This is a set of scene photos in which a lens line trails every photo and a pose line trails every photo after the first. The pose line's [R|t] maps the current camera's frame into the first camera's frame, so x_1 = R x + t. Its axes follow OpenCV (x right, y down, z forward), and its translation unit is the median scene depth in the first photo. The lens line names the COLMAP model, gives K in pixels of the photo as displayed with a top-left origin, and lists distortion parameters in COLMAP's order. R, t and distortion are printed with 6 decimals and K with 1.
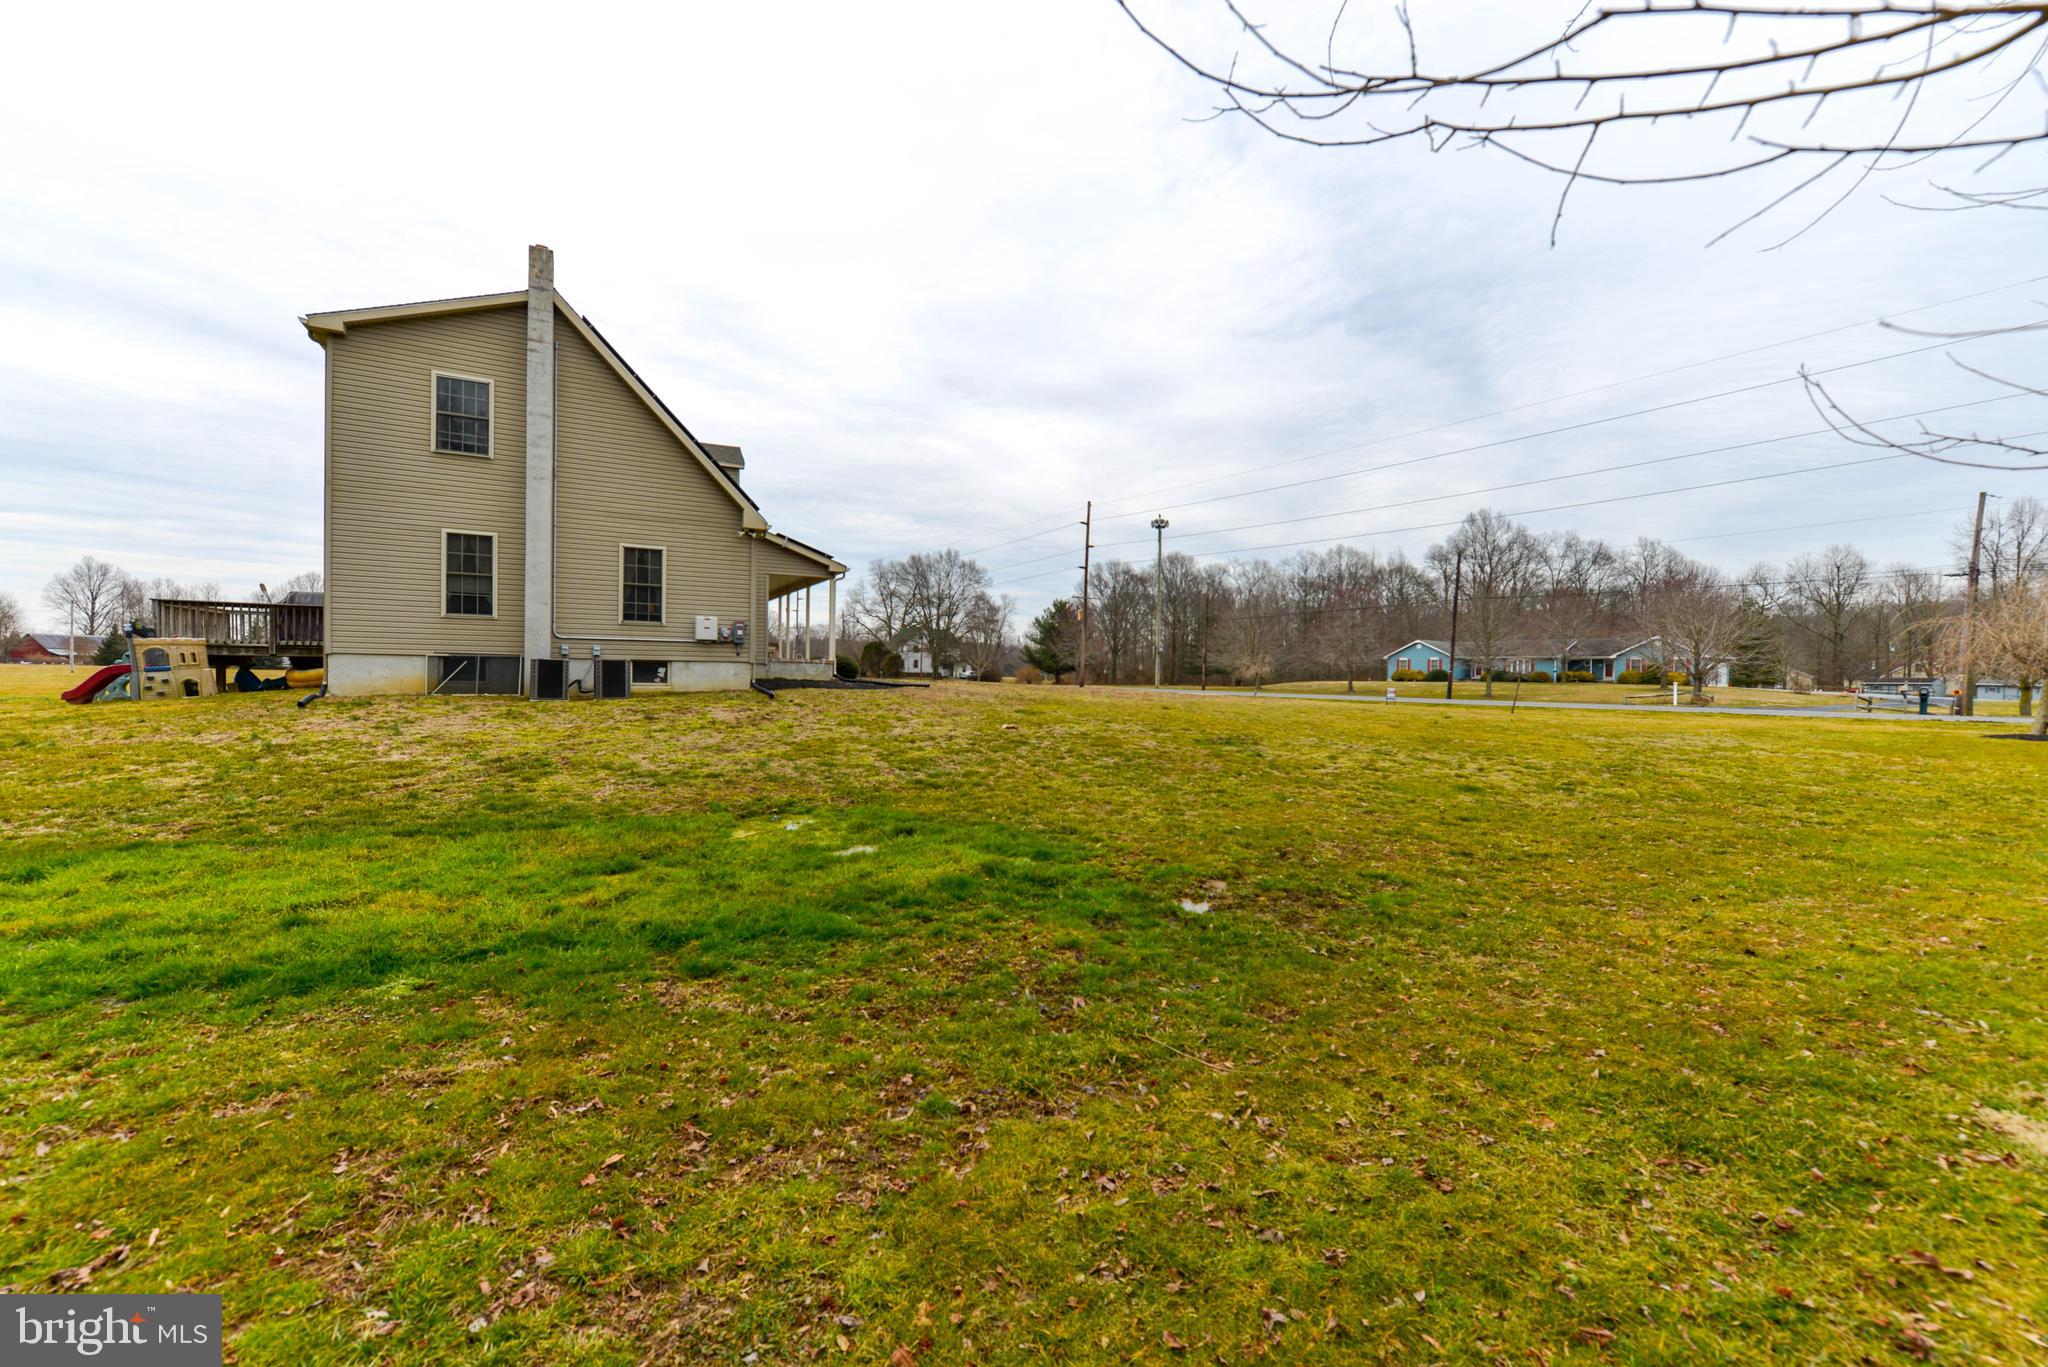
lens RADIAL K [[779.6, 0, 1019.2], [0, 779.6, 685.3], [0, 0, 1]] dist [0.000526, -0.001883]
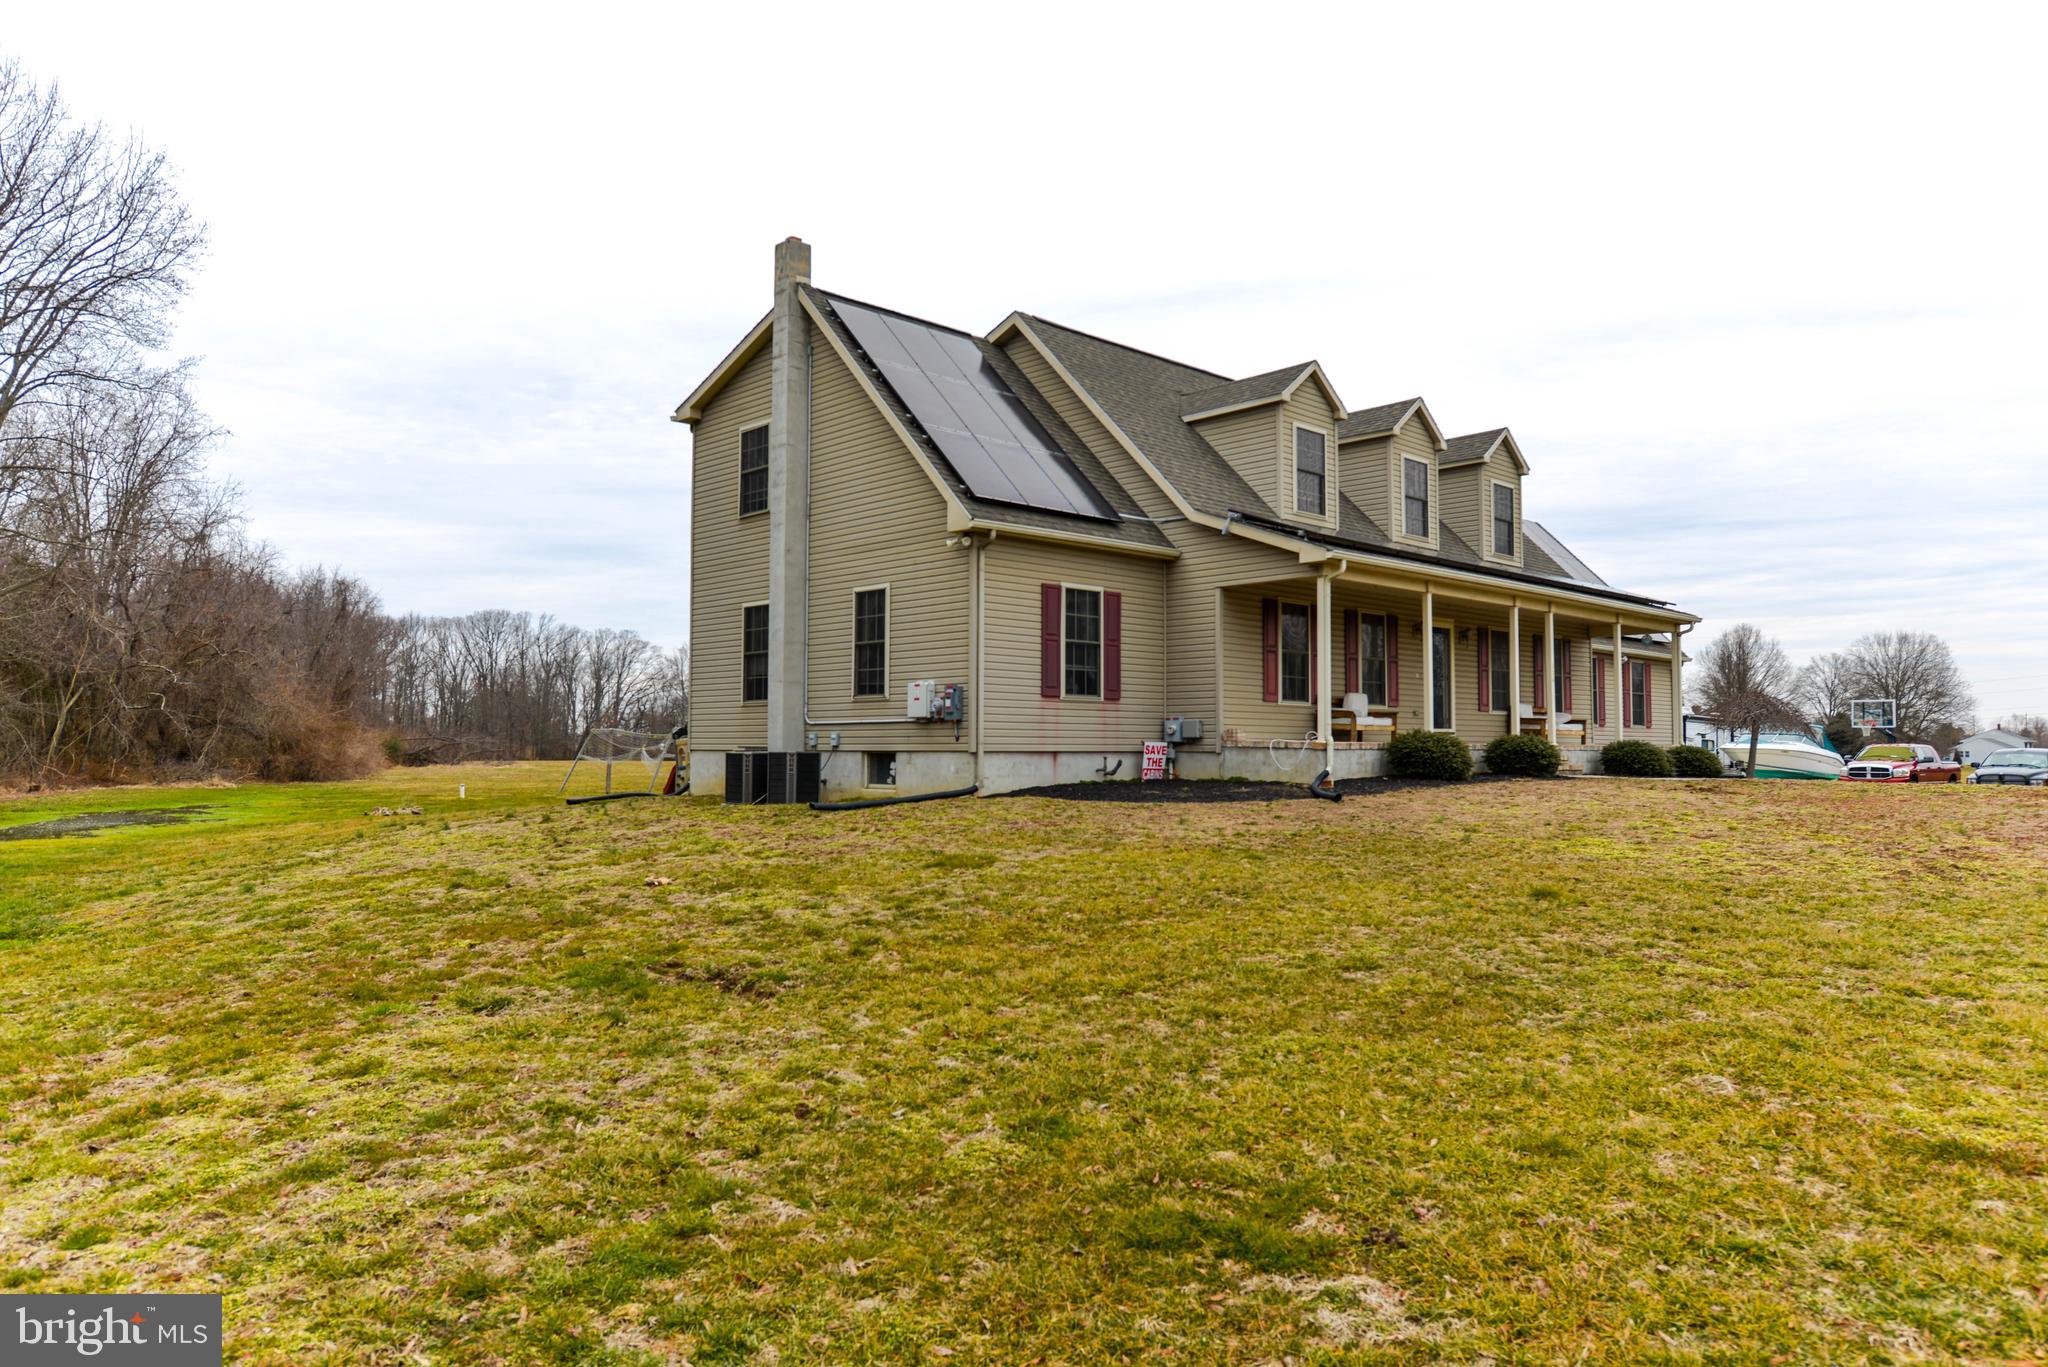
lens RADIAL K [[1356.3, 0, 1024.0], [0, 1356.3, 683.5], [0, 0, 1]] dist [-0.002849, 0.001965]
pose [[0.292749, -0.065086, -0.953971, 0.810813], [-0.007979, 0.997480, -0.070503, -0.010552], [0.956156, 0.028251, 0.291492, 0.898944]]
